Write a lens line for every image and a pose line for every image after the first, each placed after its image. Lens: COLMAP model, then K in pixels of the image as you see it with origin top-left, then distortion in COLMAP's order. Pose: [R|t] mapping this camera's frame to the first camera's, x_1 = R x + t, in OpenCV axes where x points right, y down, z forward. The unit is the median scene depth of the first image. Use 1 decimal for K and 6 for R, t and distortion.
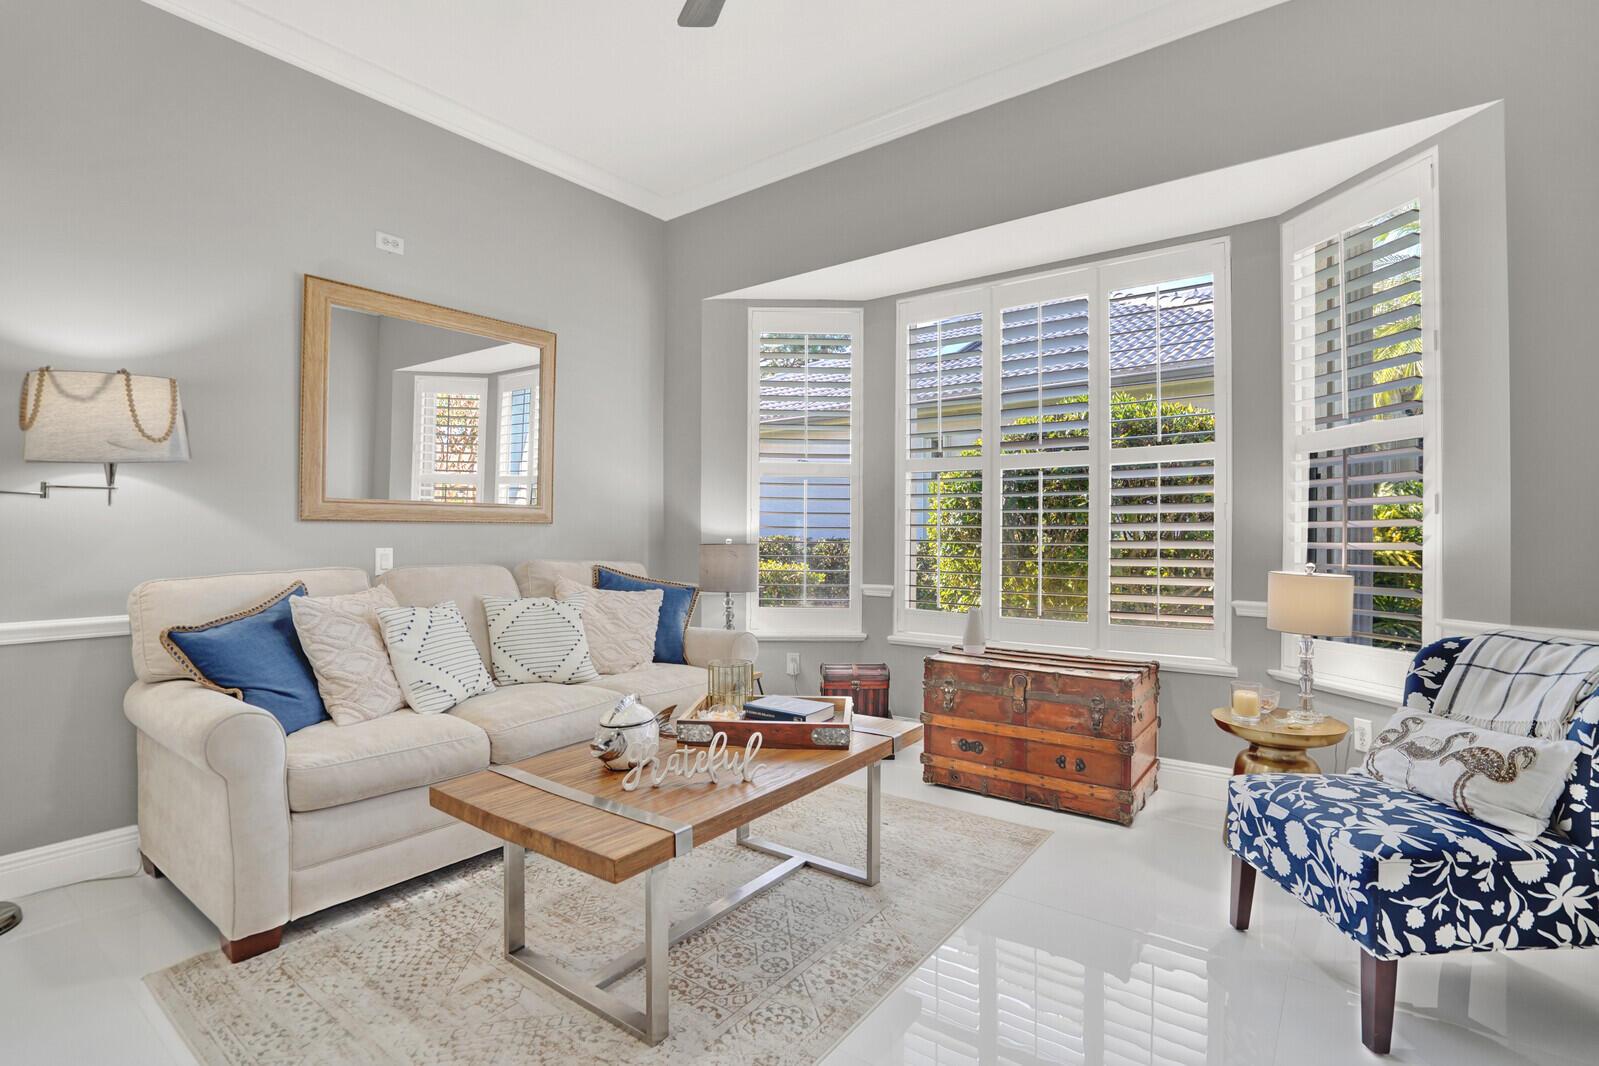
lens RADIAL K [[748.9, 0, 790.5], [0, 748.9, 531.6], [0, 0, 1]] dist [-0.062656, 0.030727]
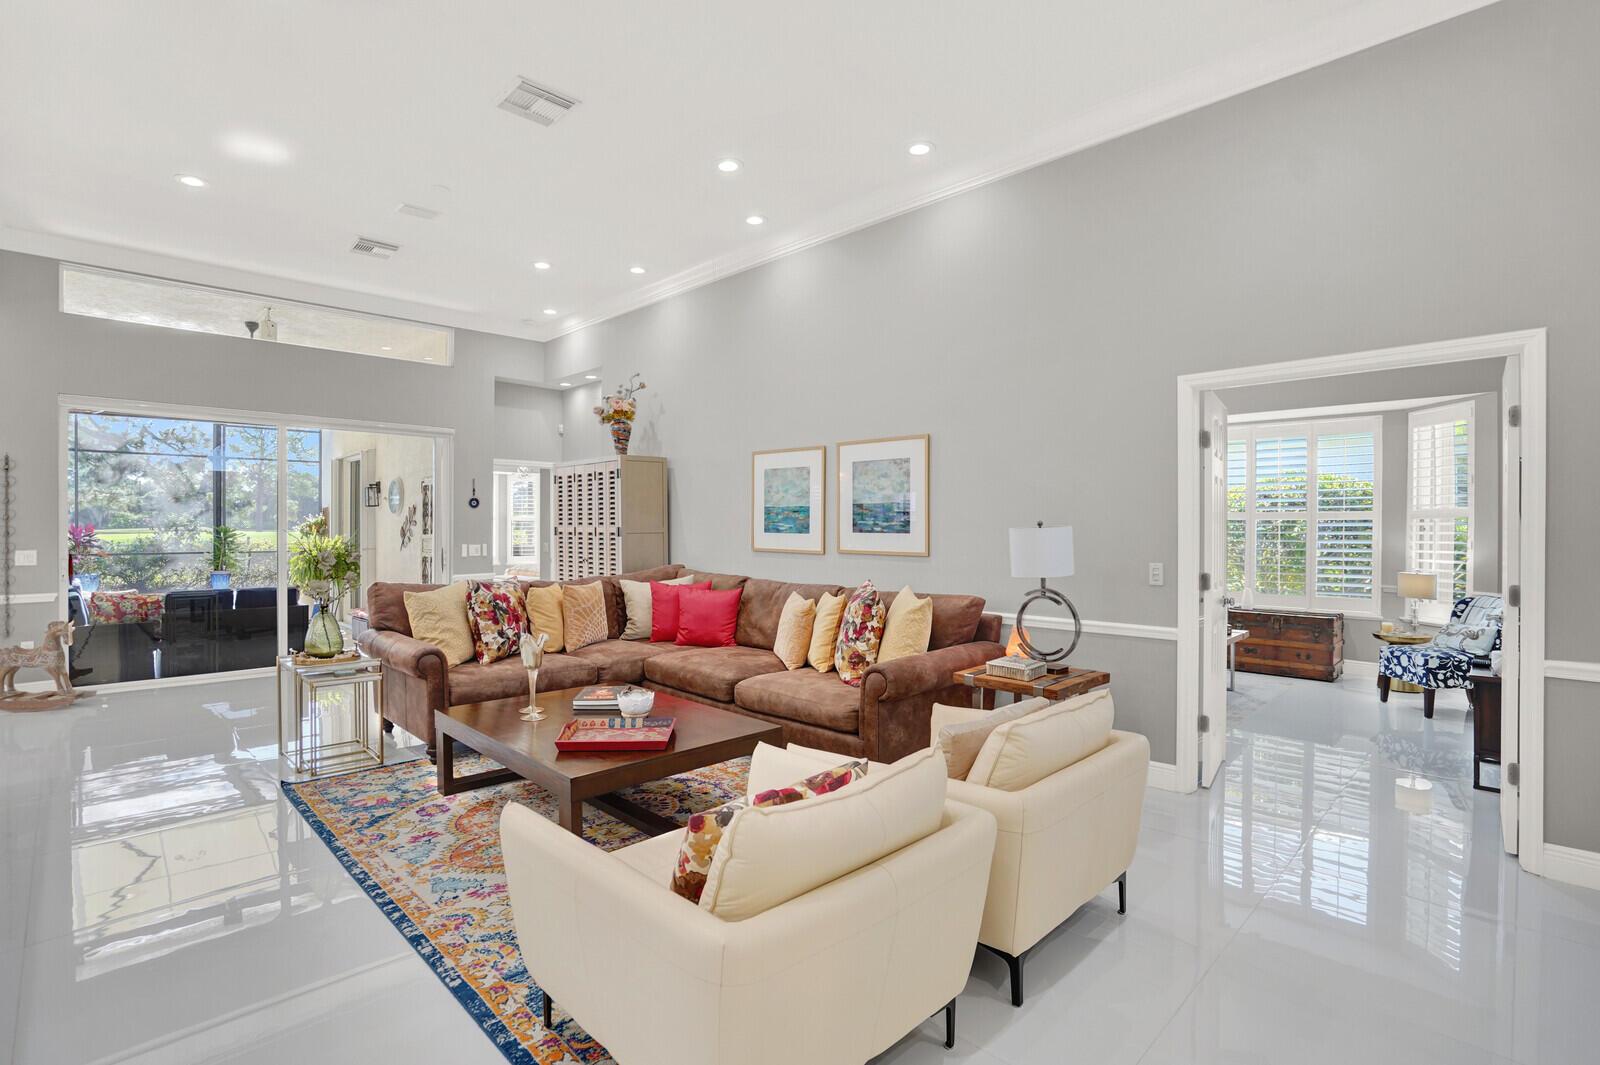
lens RADIAL K [[749.4, 0, 791.0], [0, 749.4, 531.1], [0, 0, 1]] dist [-0.062656, 0.030727]
pose [[0.990081, 0.000052, -0.140496, -1.352076], [0.001096, 0.999967, 0.008089, -0.140089], [0.140491, -0.008163, 0.990048, -2.258656]]
